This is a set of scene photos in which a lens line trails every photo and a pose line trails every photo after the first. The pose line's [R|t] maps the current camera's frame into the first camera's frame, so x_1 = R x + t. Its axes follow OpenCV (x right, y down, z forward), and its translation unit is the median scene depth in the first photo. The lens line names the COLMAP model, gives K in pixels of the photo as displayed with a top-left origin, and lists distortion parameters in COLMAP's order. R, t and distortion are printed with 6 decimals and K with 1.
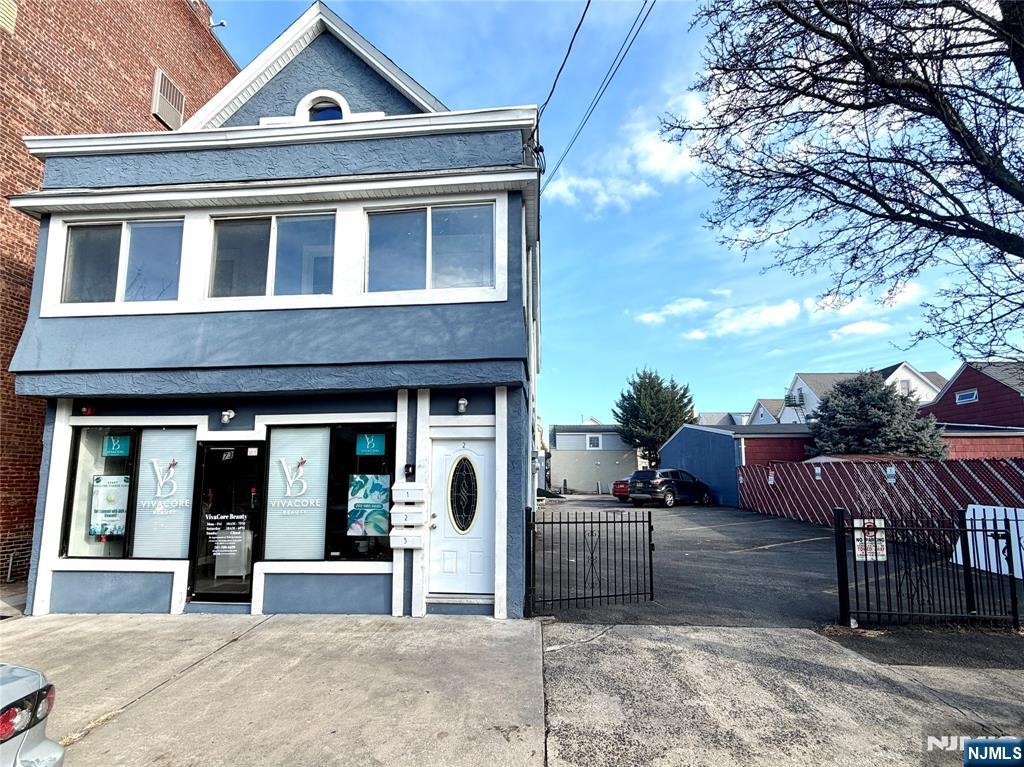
lens RADIAL K [[408.5, 0, 507.0], [0, 408.5, 438.0], [0, 0, 1]] dist [0.001038, -0.000393]
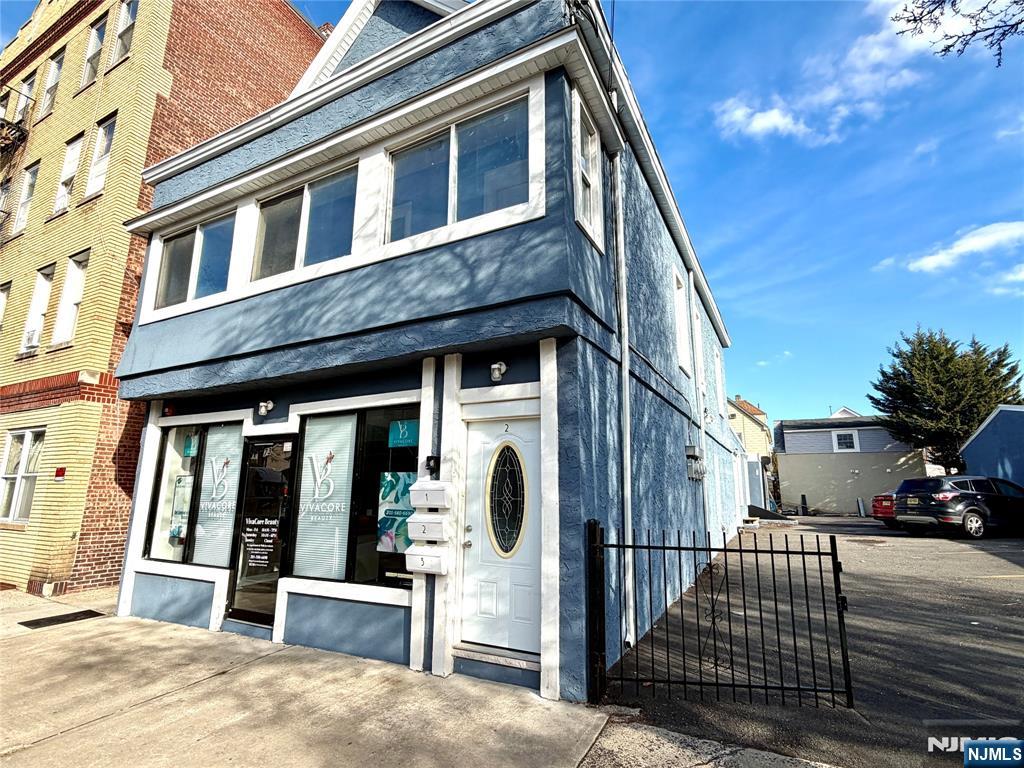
lens RADIAL K [[481.8, 0, 509.6], [0, 481.8, 395.2], [0, 0, 1]] dist [0.004970, 0.000702]
pose [[0.923496, -0.068902, -0.377370, 0.216490], [0.031594, 0.994056, -0.104182, 0.047070], [0.382305, 0.084289, 0.920184, 0.224805]]
